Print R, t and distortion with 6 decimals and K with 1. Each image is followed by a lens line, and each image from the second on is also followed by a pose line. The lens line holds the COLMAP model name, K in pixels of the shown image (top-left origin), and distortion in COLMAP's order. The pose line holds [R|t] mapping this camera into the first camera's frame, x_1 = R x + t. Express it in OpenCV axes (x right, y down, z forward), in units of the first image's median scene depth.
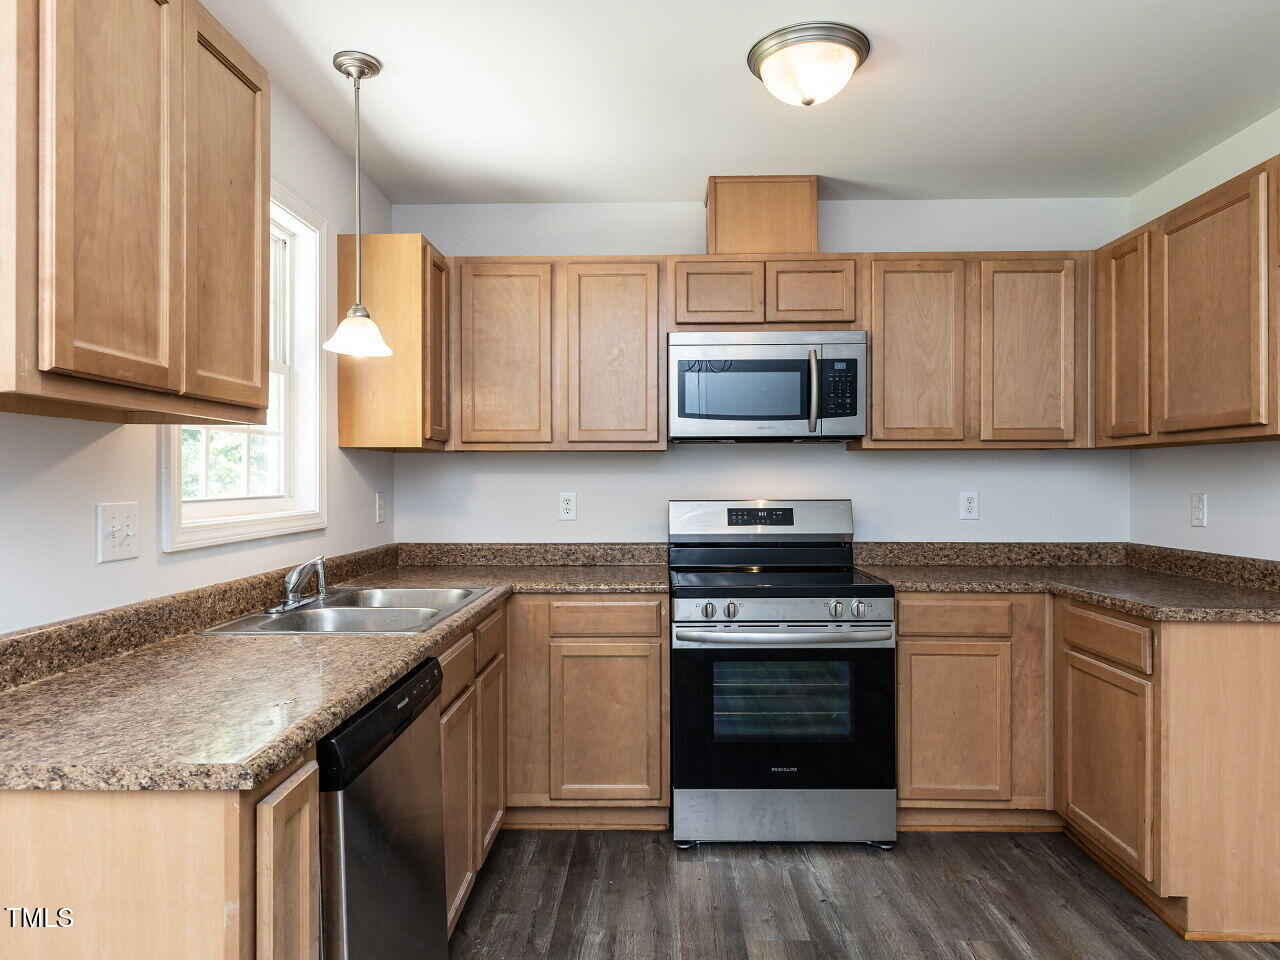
lens RADIAL K [[814.4, 0, 646.4], [0, 814.4, 481.7], [0, 0, 1]] dist [0.013510, -0.002701]
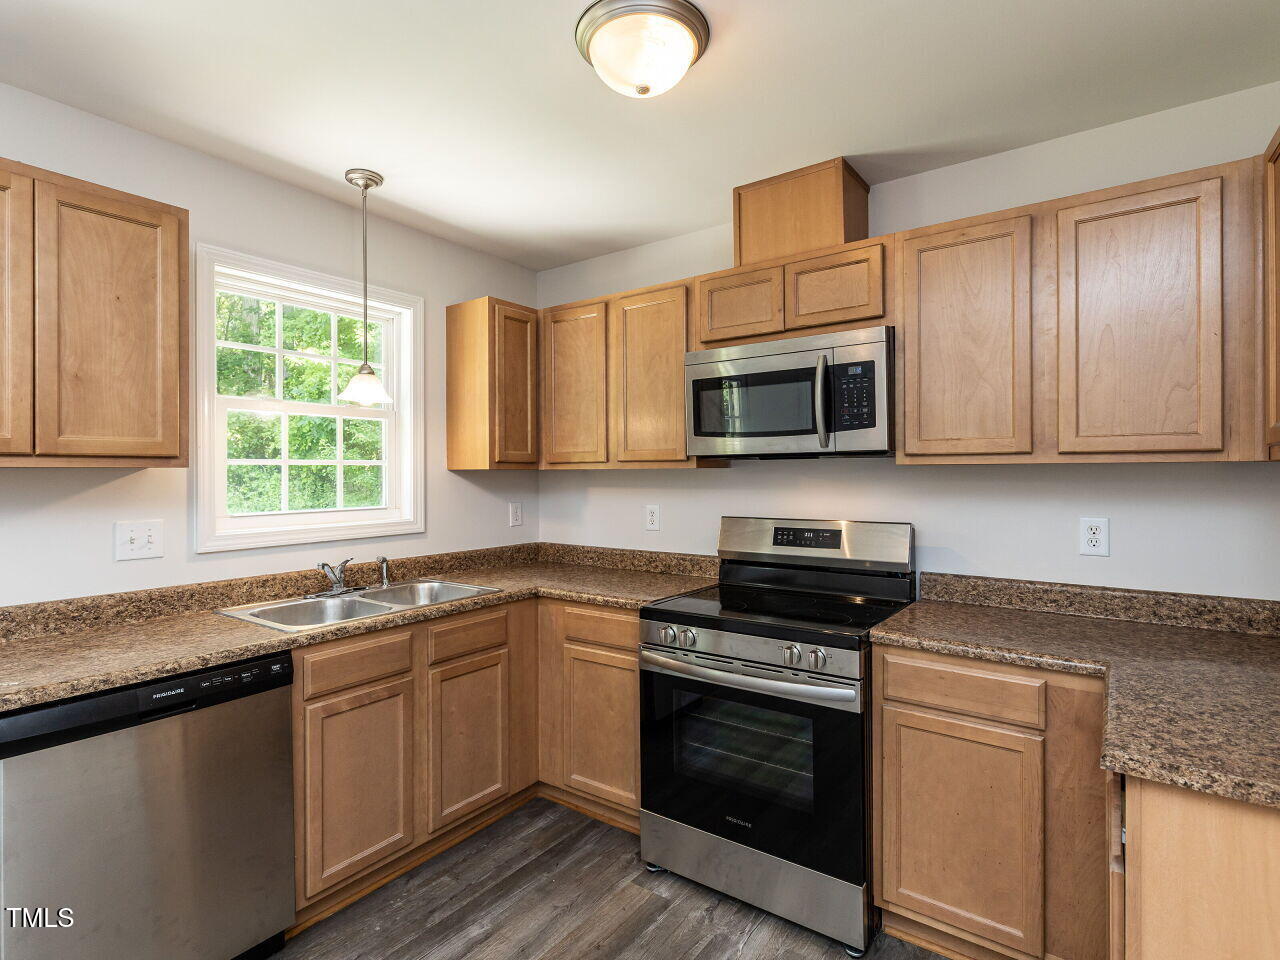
lens RADIAL K [[652.1, 0, 649.7], [0, 652.1, 472.5], [0, 0, 1]] dist [0.008936, -0.003426]
pose [[0.821677, -0.002784, -0.569946, 0.452830], [0.001753, 0.999996, -0.002356, -0.032568], [0.569950, 0.000937, 0.821679, 0.306949]]
